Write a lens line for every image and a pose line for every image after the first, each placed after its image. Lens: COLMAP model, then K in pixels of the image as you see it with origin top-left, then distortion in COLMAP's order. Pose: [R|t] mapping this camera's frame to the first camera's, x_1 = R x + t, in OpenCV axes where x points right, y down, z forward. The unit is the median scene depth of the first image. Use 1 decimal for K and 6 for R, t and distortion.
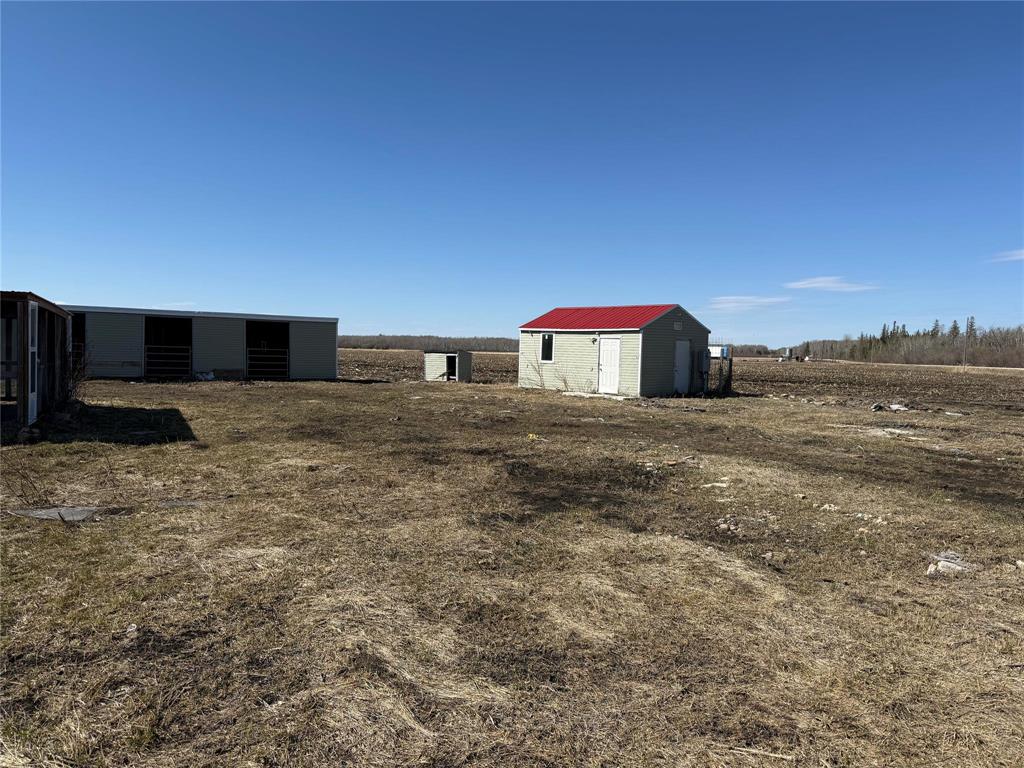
lens RADIAL K [[735.2, 0, 515.9], [0, 735.2, 384.0], [0, 0, 1]] dist [0.070139, -0.062589]
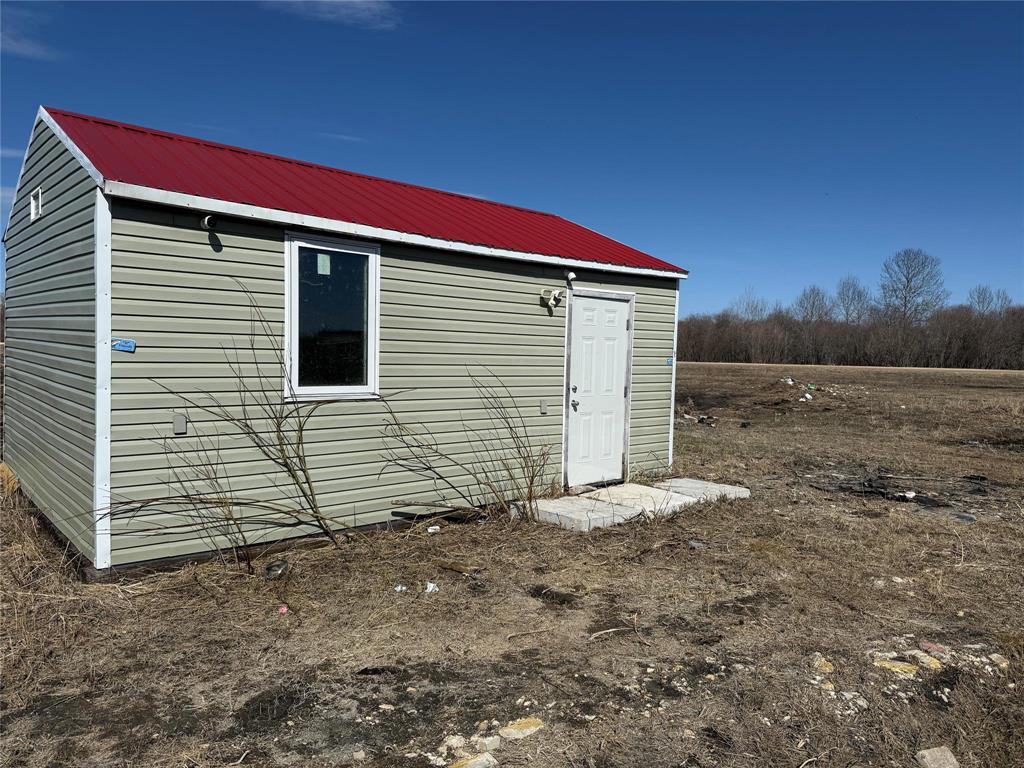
lens RADIAL K [[735.2, 0, 514.6], [0, 735.2, 386.2], [0, 0, 1]] dist [0.070139, -0.062589]
pose [[0.002671, -0.074840, 0.997192, -0.643027], [0.021840, 0.996962, 0.074764, -0.188137], [-0.999758, 0.021579, 0.004297, 3.932281]]
